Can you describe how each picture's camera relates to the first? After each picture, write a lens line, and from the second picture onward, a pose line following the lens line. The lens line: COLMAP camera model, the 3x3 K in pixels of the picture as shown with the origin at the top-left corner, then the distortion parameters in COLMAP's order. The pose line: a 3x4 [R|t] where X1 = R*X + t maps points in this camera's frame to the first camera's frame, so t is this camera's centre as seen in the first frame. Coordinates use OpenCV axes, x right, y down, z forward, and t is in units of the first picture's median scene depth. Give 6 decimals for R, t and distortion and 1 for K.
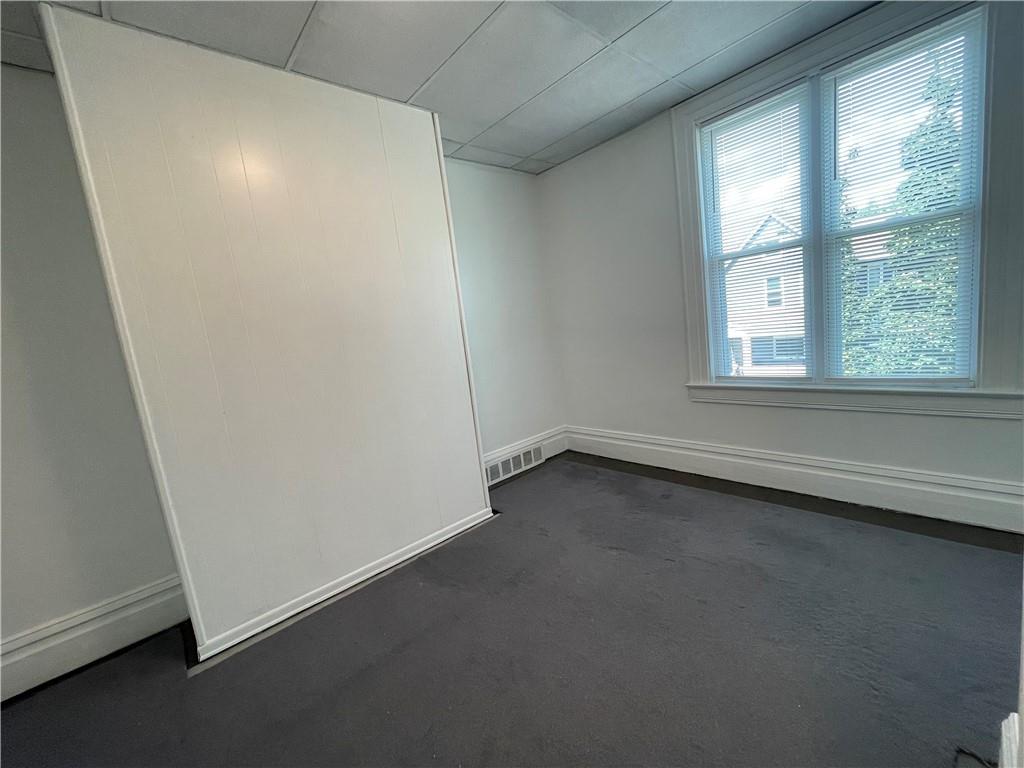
lens RADIAL K [[417.0, 0, 512.0], [0, 417.0, 384.0], [0, 0, 1]] dist [0.000914, 0.000143]
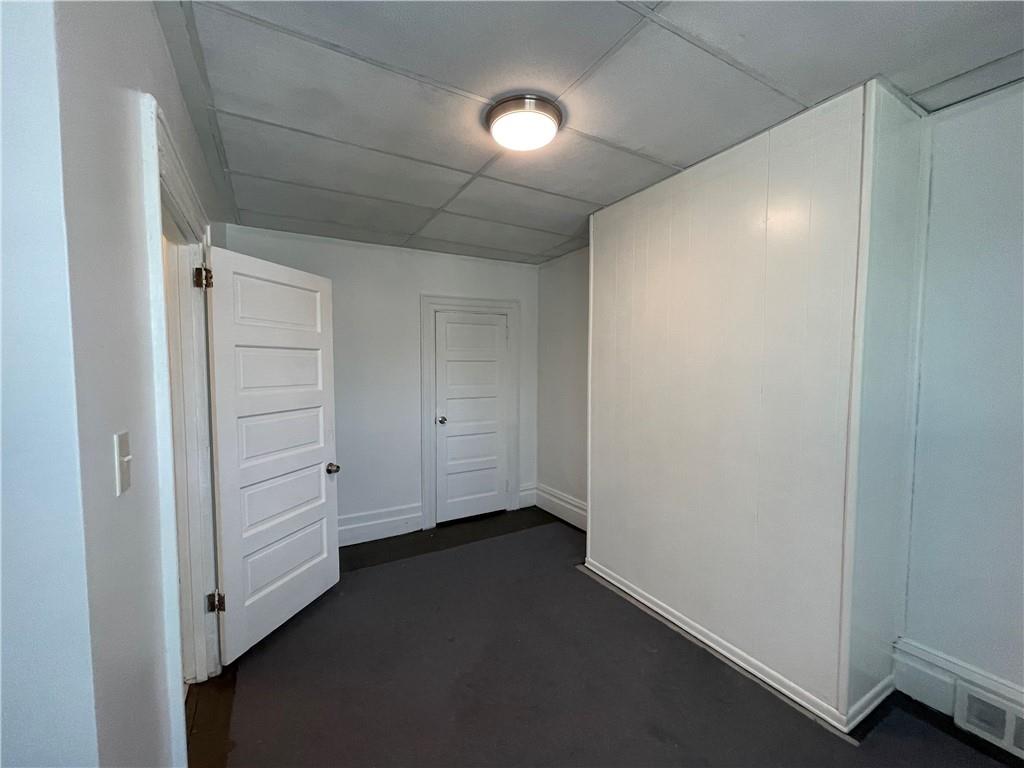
lens RADIAL K [[417.0, 0, 512.0], [0, 417.0, 384.0], [0, 0, 1]] dist [0.000914, 0.000143]
pose [[-0.214816, 0.074397, -0.973817, 0.655384], [-0.222824, 0.967064, 0.123034, -0.111641], [0.950896, 0.243419, -0.191163, 0.711982]]
